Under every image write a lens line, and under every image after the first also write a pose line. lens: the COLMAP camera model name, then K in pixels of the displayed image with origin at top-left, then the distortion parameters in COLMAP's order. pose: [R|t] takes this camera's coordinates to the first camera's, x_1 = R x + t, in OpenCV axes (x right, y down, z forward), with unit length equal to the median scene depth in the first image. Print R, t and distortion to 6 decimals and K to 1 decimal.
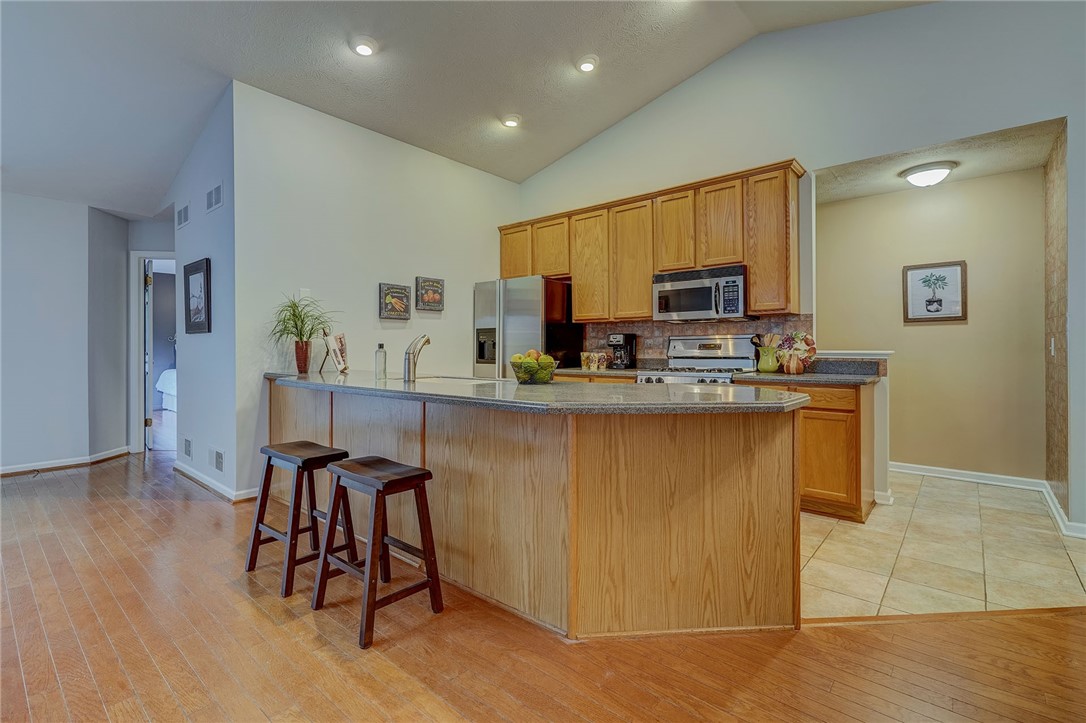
lens RADIAL K [[493.8, 0, 541.3], [0, 493.8, 351.5], [0, 0, 1]] dist [0.004654, 0.001488]
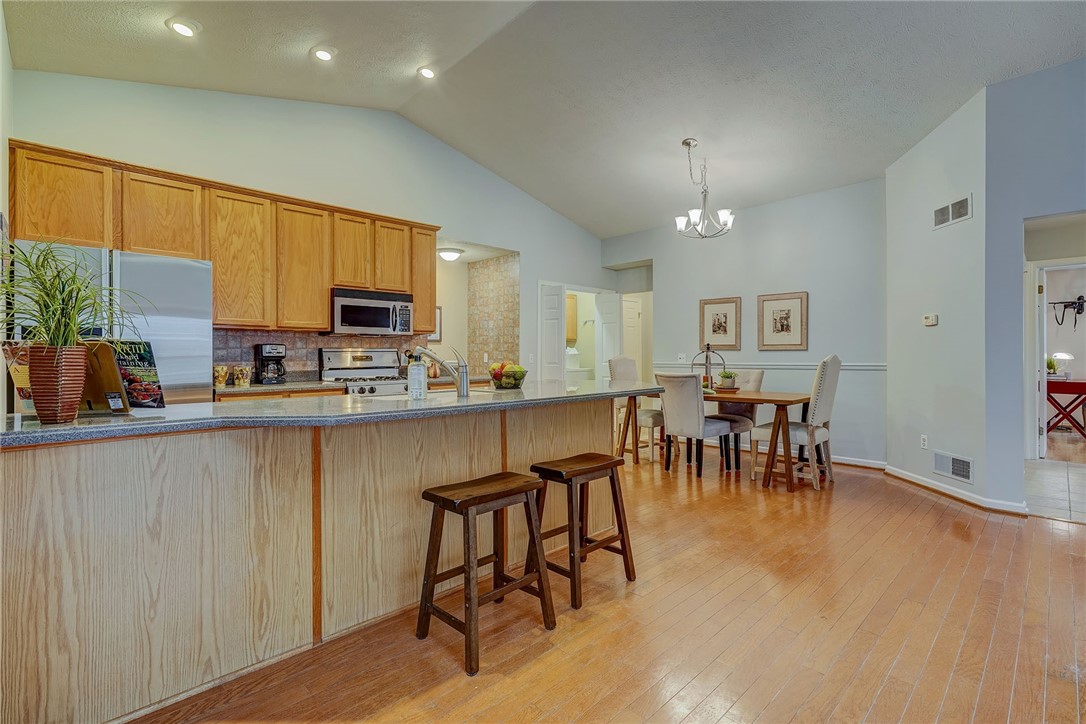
lens RADIAL K [[497.5, 0, 544.2], [0, 497.5, 356.5], [0, 0, 1]] dist [0.002857, 0.000506]
pose [[0.098200, 0.001326, 0.995166, -0.815065], [0.010374, 0.999943, -0.002356, -0.008007], [-0.995113, 0.010555, 0.098180, 0.515830]]
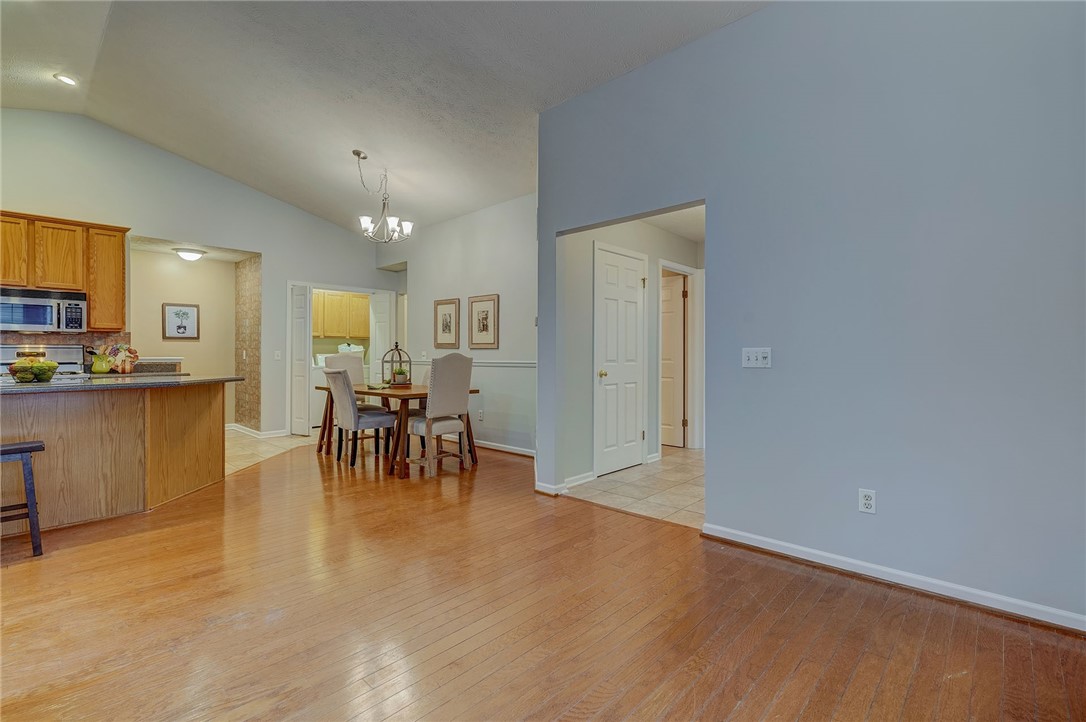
lens RADIAL K [[493.8, 0, 541.3], [0, 493.8, 351.0], [0, 0, 1]] dist [0.004654, 0.001488]
pose [[0.049365, 0.009968, 0.998731, -0.834540], [0.006976, 0.999922, -0.010325, 0.002604], [-0.998756, 0.007477, 0.049291, -0.279599]]
